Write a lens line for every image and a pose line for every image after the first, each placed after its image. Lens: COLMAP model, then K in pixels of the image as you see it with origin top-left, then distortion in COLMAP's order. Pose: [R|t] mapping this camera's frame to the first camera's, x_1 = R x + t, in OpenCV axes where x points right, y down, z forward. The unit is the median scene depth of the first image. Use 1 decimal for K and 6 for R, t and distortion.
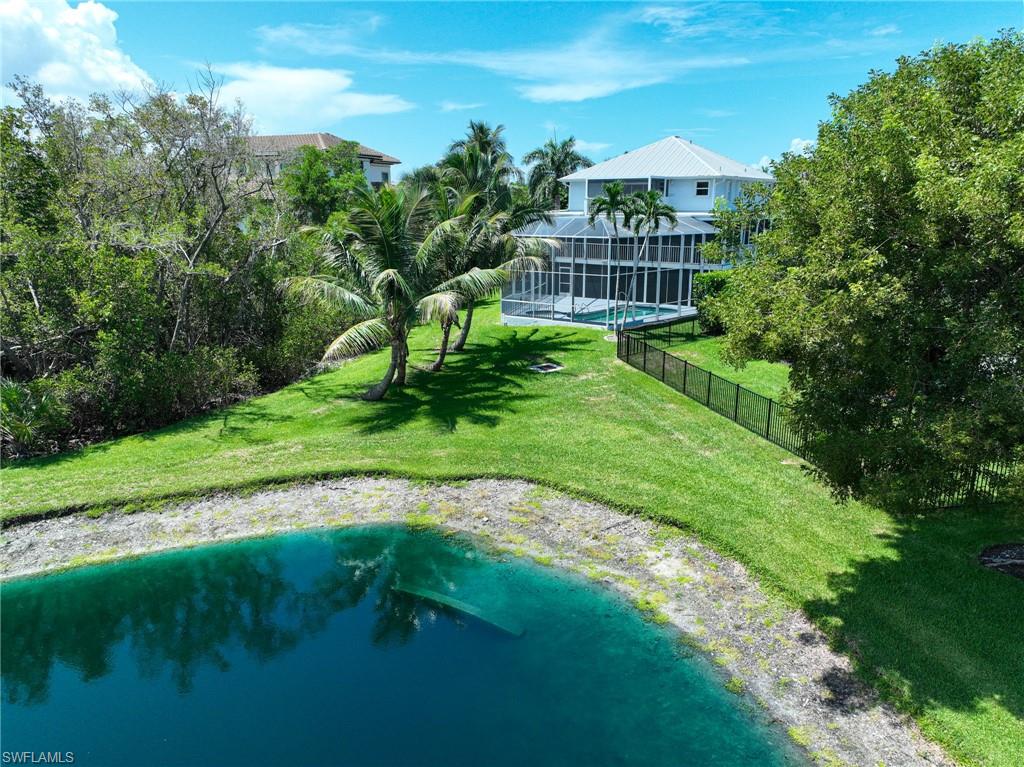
lens RADIAL K [[717.7, 0, 512.0], [0, 717.7, 383.5], [0, 0, 1]] dist [0.004510, 0.038884]
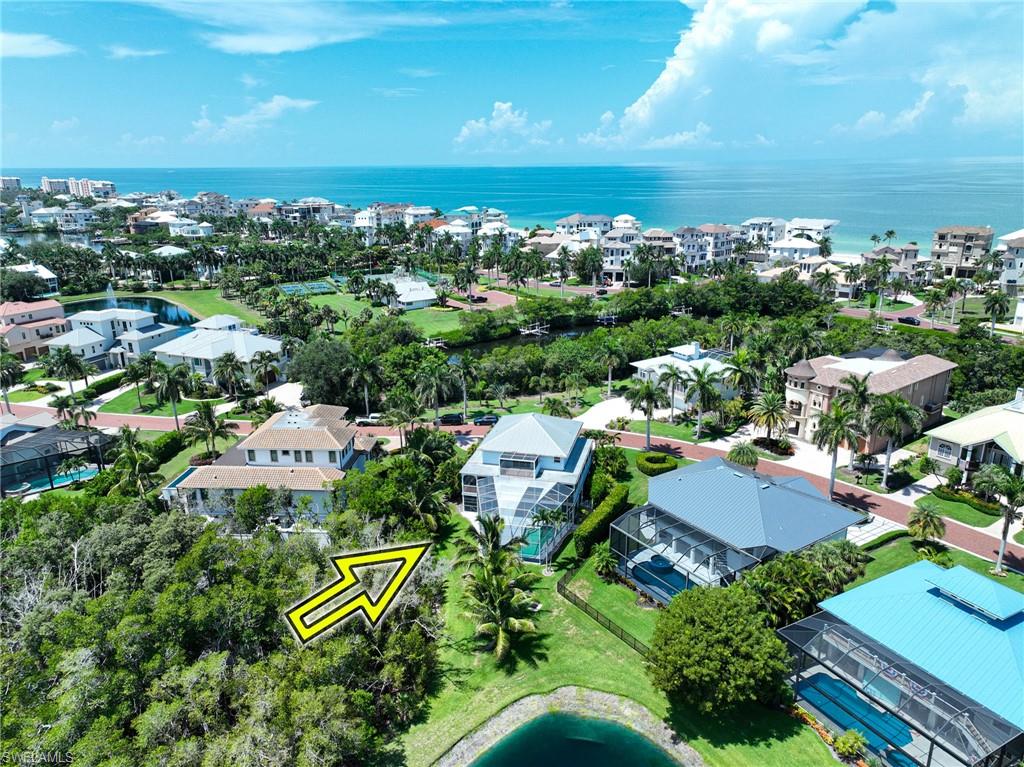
lens RADIAL K [[717.7, 0, 512.0], [0, 717.7, 383.5], [0, 0, 1]] dist [0.004510, 0.038884]
pose [[0.932083, -0.118646, 0.342262, -0.314681], [0.102762, 0.992629, 0.064245, -0.384732], [-0.347362, -0.024710, 0.937405, -0.505023]]
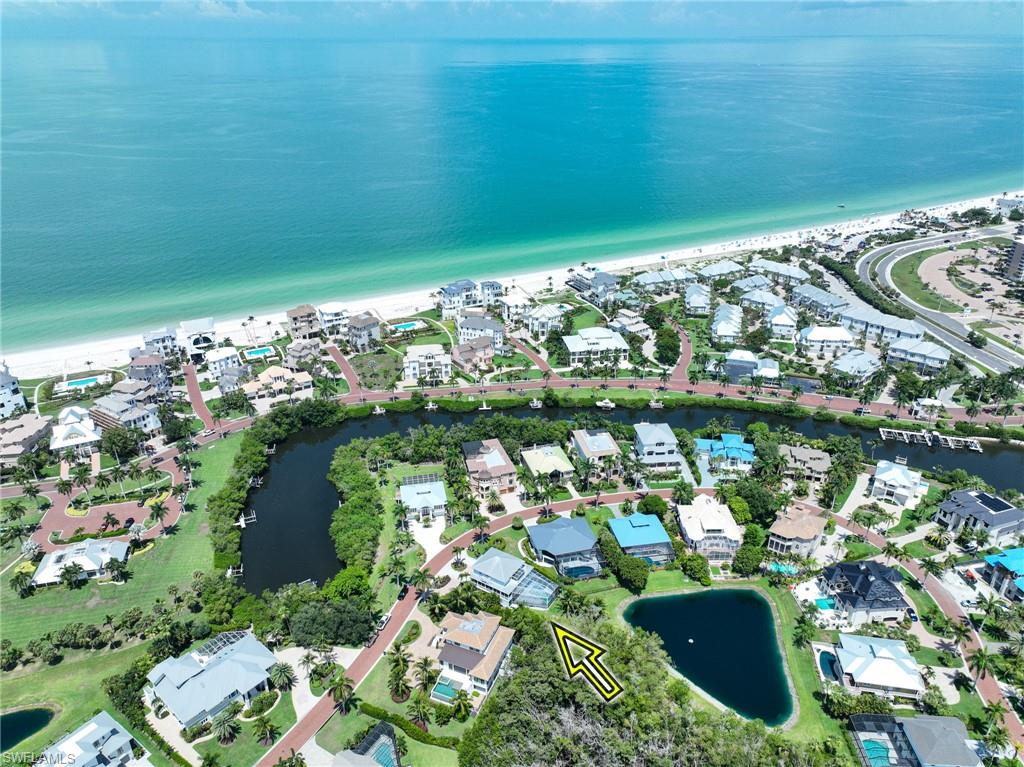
lens RADIAL K [[717.7, 0, 512.0], [0, 717.7, 383.5], [0, 0, 1]] dist [0.004510, 0.038884]
pose [[-0.043689, -0.438642, 0.897599, -2.272273], [0.251452, 0.864705, 0.434807, -2.200018], [-0.966883, 0.244700, 0.072520, 0.227355]]
